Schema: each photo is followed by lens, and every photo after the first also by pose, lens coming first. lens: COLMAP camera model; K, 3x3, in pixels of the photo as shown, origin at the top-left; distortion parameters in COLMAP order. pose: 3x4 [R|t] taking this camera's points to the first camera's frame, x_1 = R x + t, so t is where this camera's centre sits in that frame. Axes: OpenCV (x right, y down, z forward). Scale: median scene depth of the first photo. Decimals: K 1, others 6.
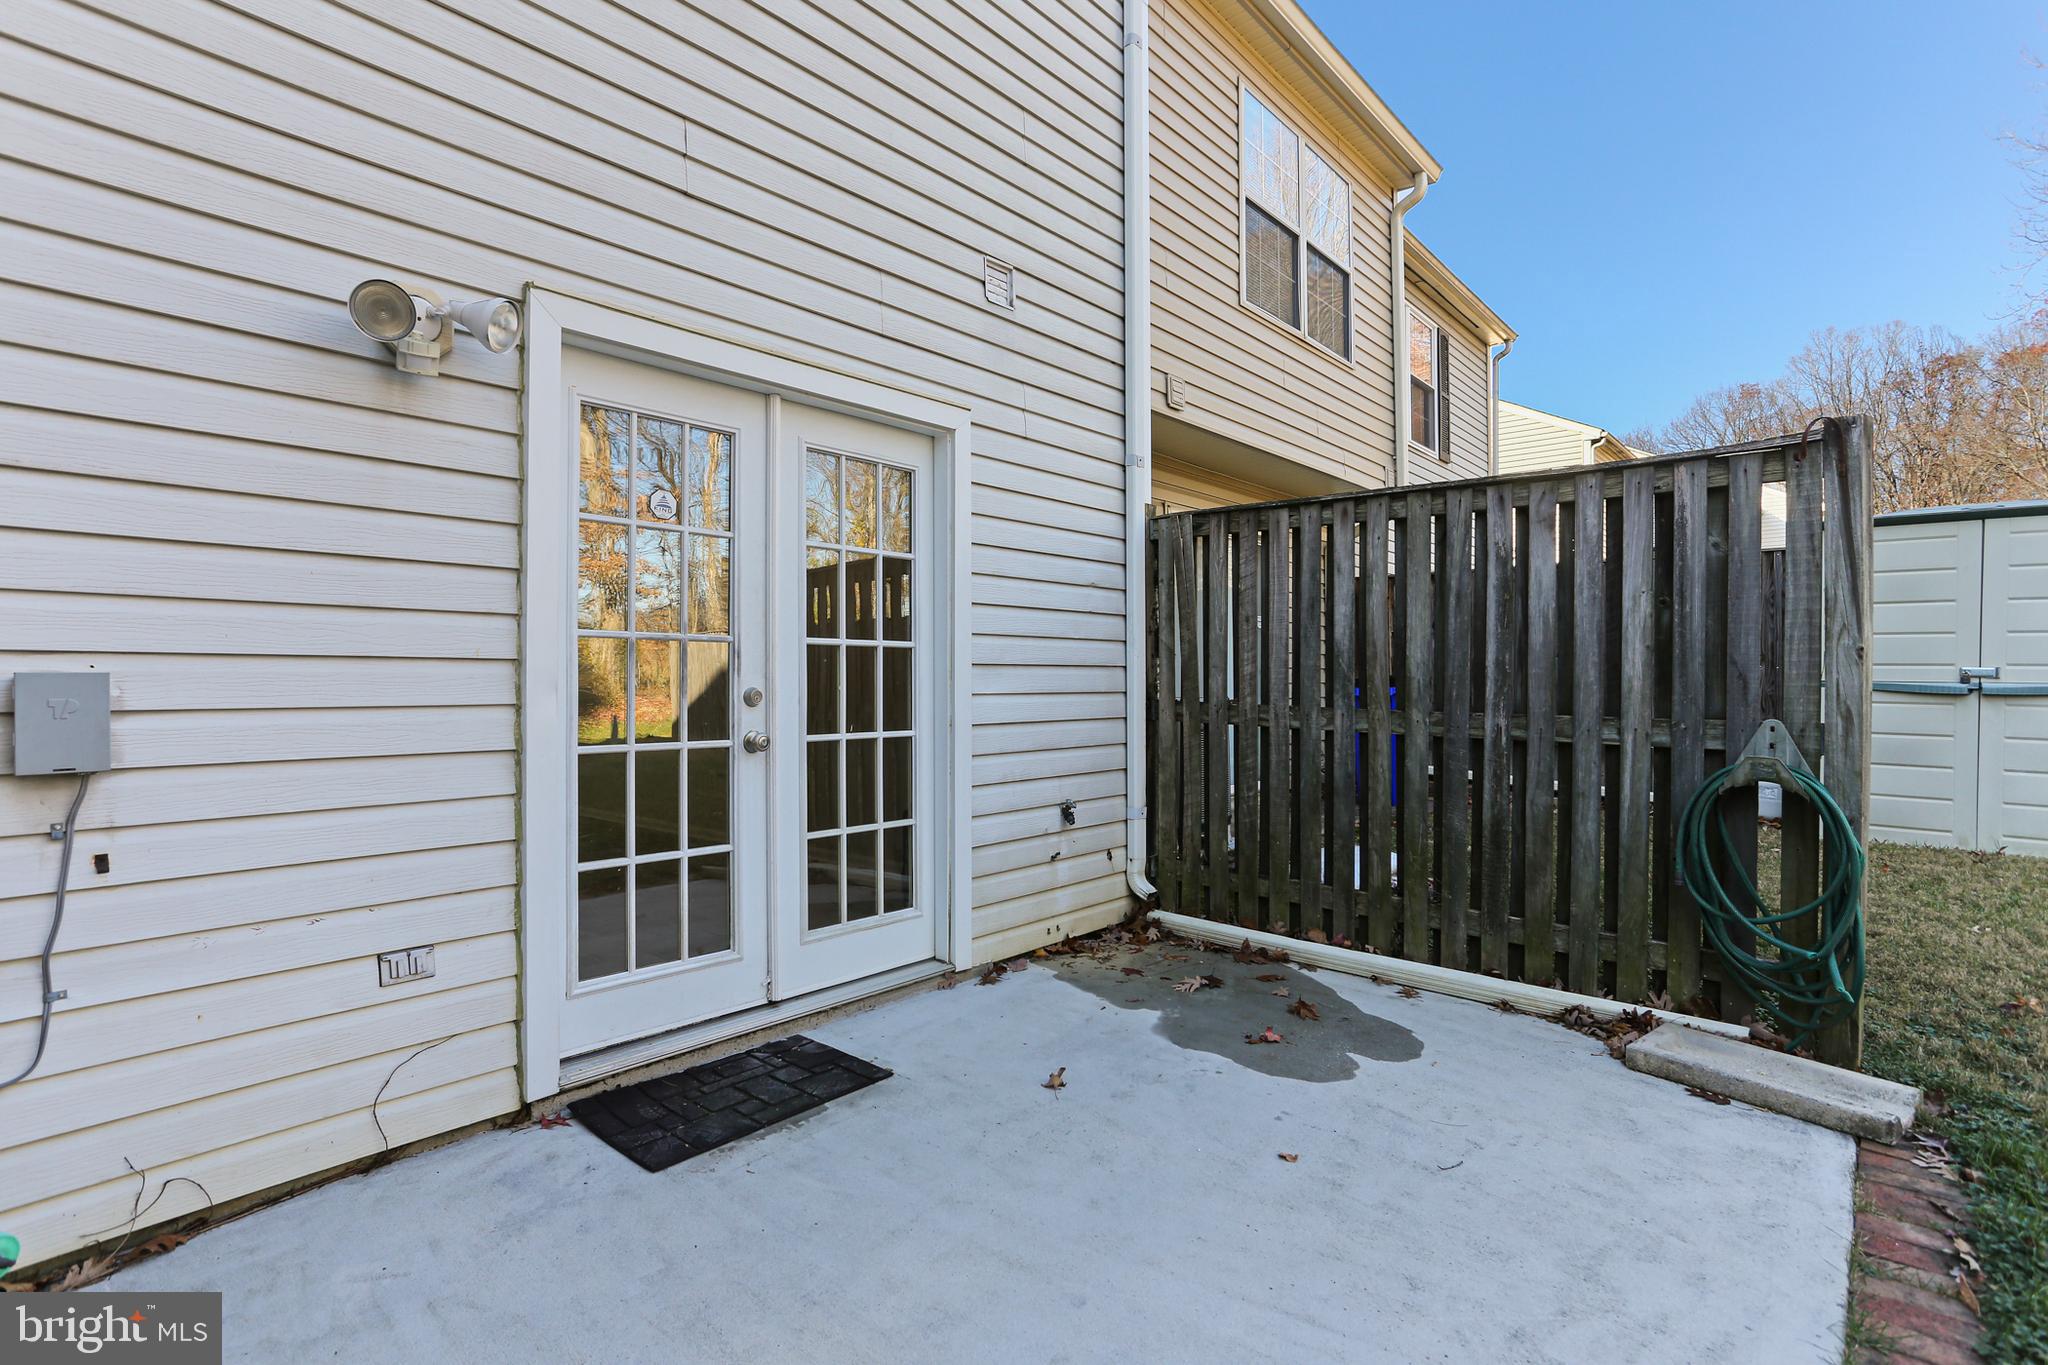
lens RADIAL K [[990.1, 0, 1024.9], [0, 990.1, 669.9], [0, 0, 1]] dist [-0.010414, 0.003564]
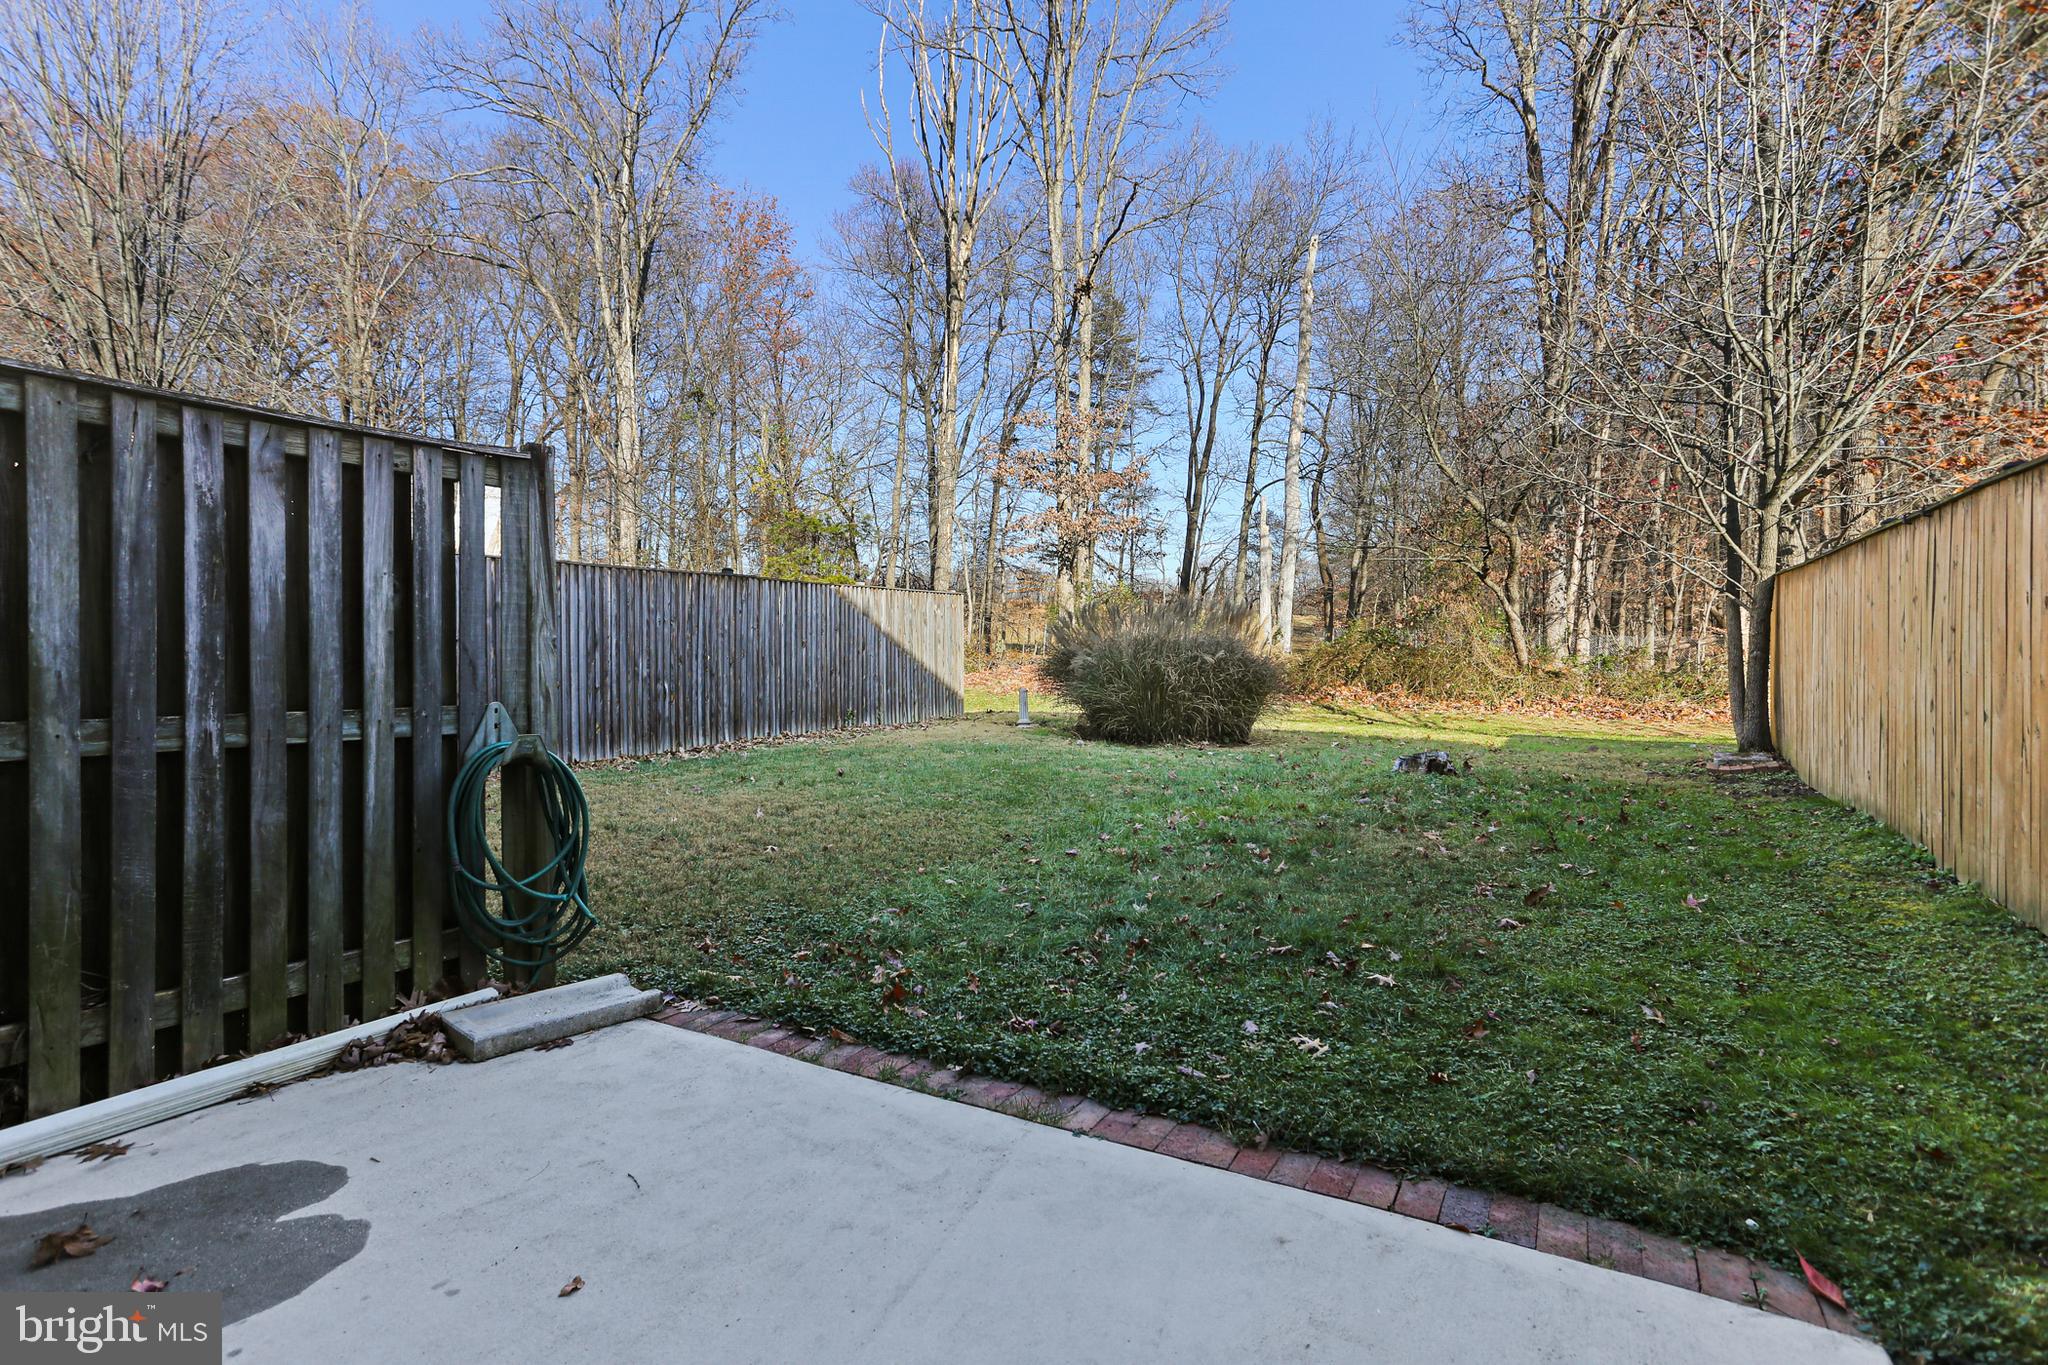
lens RADIAL K [[990.1, 0, 1019.6], [0, 990.1, 662.4], [0, 0, 1]] dist [-0.010414, 0.003564]
pose [[-0.194206, -0.005968, 0.980943, -0.413761], [-0.001767, 0.999982, 0.005734, -0.001166], [-0.980959, -0.000620, -0.194213, 0.601628]]
